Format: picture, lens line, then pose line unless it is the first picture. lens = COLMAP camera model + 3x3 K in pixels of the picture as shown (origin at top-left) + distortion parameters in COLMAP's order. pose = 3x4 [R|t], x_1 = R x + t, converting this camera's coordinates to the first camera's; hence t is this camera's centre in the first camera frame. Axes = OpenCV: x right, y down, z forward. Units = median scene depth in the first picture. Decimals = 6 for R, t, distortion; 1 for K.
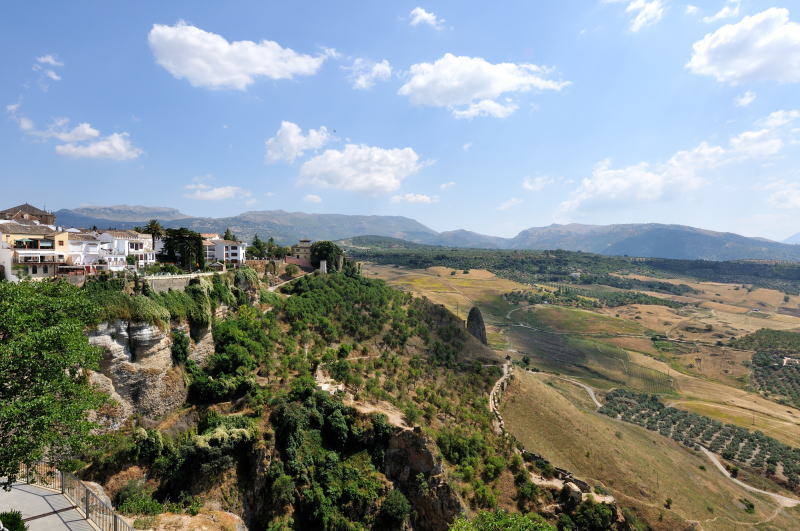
lens RADIAL K [[479.3, 0, 406.1], [0, 479.3, 267.9], [0, 0, 1]] dist [0.032218, -0.028792]
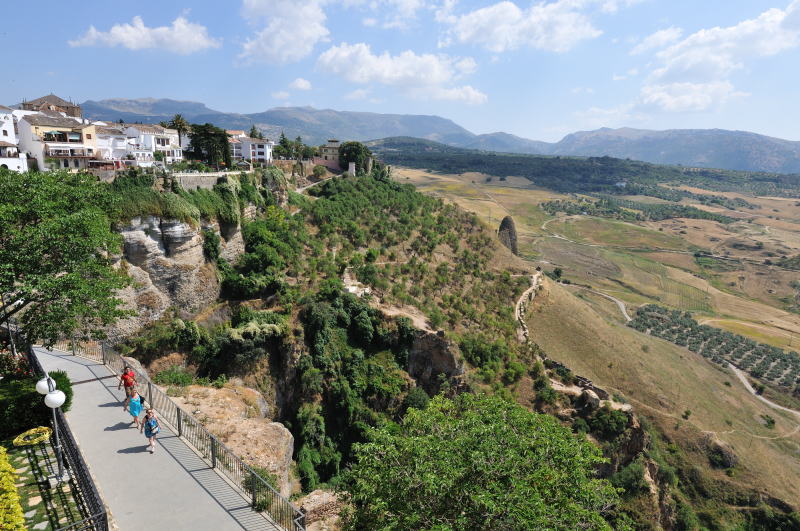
lens RADIAL K [[492.0, 0, 406.4], [0, 492.0, 267.9], [0, 0, 1]] dist [0.034604, -0.029842]
pose [[0.997433, 0.038928, -0.060103, 0.005564], [-0.026770, 0.981178, 0.191240, 0.000434], [0.066416, -0.189140, 0.979701, -0.004825]]
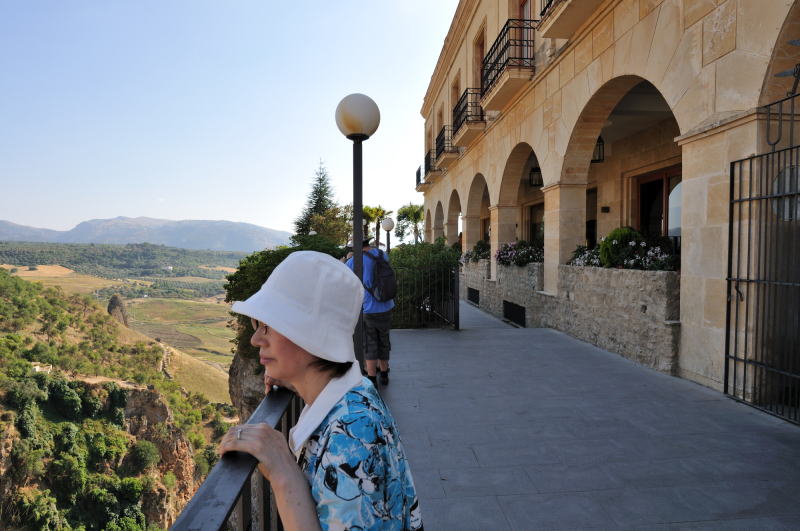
lens RADIAL K [[479.3, 0, 394.0], [0, 479.3, 276.0], [0, 0, 1]] dist [0.032218, -0.028792]
pose [[0.687493, -0.043538, 0.724885, -0.281091], [0.024821, 0.999027, 0.036463, 0.034323], [-0.725767, -0.007076, 0.687905, -0.137035]]
